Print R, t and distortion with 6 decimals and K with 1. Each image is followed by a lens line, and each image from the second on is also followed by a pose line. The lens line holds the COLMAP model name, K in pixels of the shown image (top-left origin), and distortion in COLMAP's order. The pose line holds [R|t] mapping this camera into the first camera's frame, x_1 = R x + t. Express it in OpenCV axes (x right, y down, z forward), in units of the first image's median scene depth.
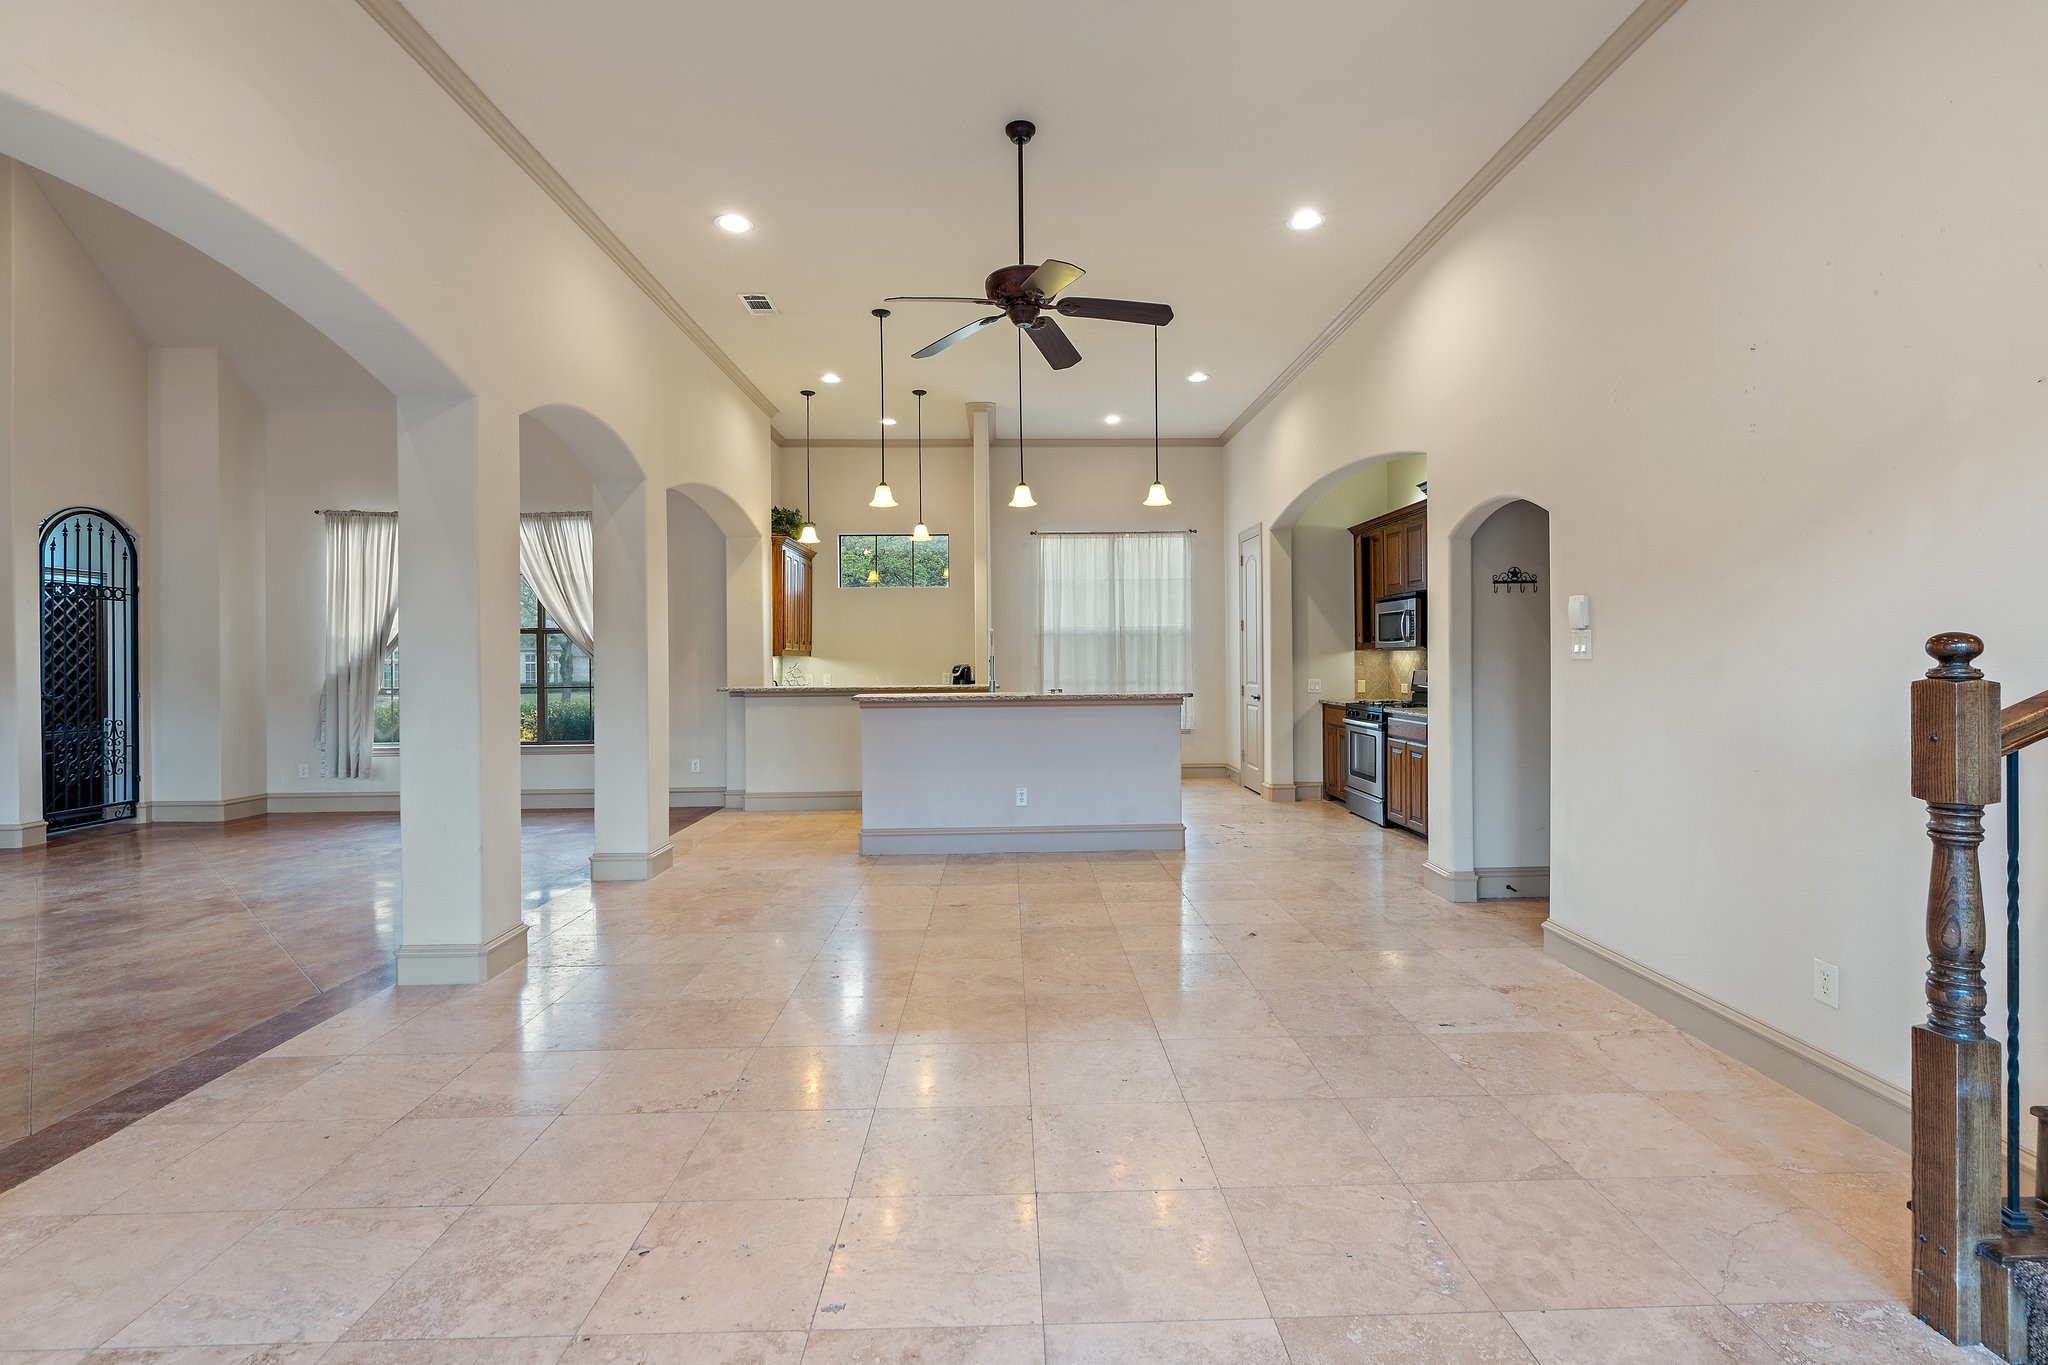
lens RADIAL K [[940.8, 0, 1027.3], [0, 940.8, 648.9], [0, 0, 1]] dist [-0.000094, -0.000006]
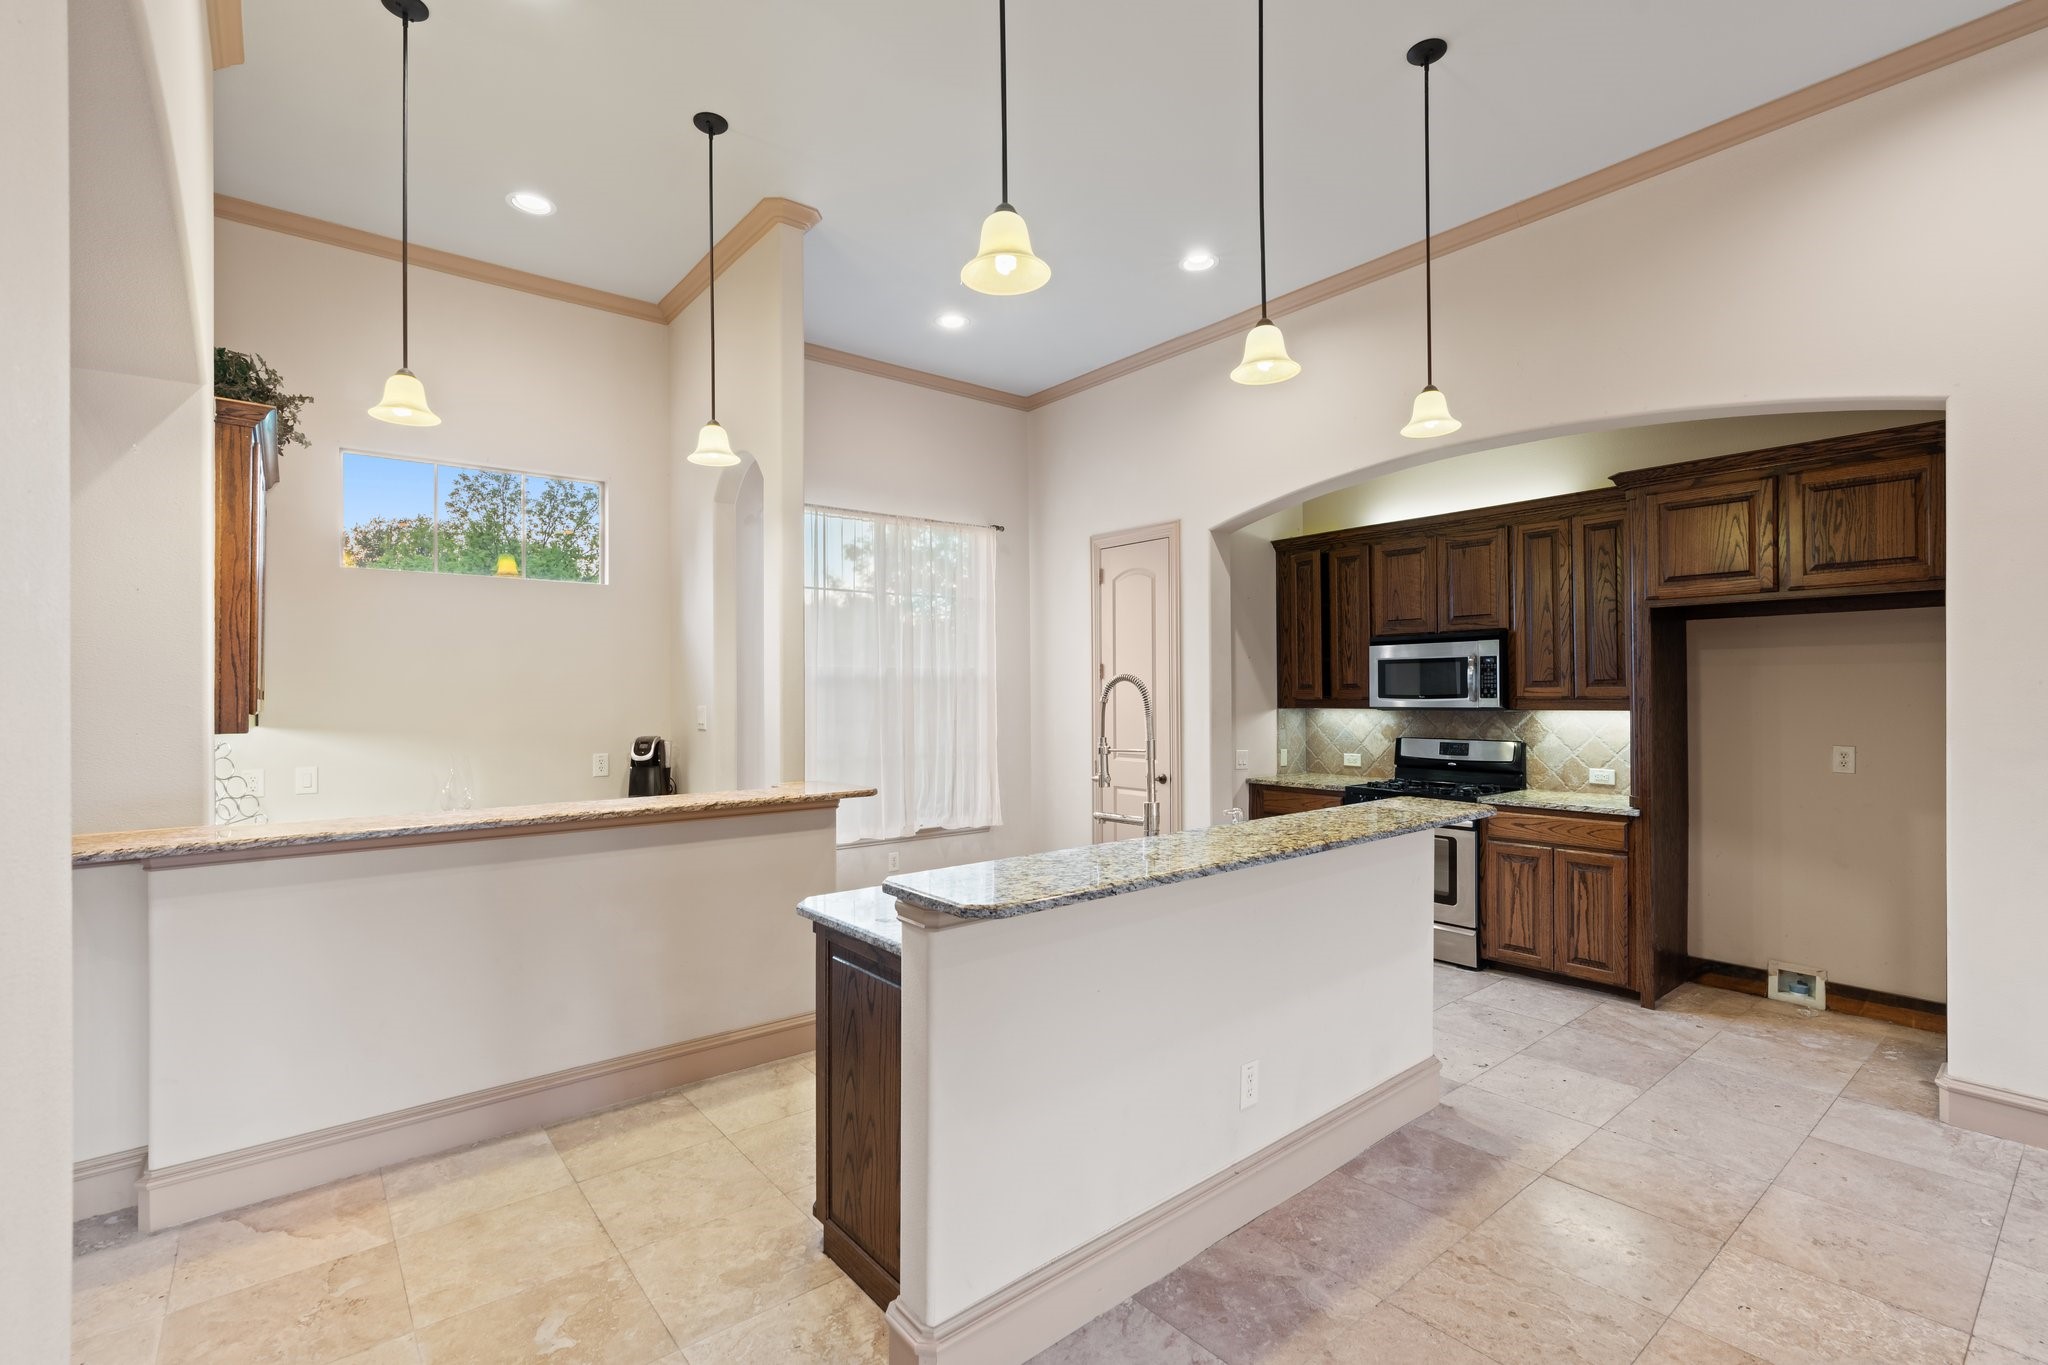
lens RADIAL K [[938.5, 0, 1024.0], [0, 938.5, 682.5], [0, 0, 1]] dist [-0.001111, -0.000192]
pose [[0.794354, 0.008627, 0.607393, -0.247803], [-0.001795, 0.999928, -0.011855, -0.009446], [-0.607452, 0.008327, 0.794313, 0.543585]]
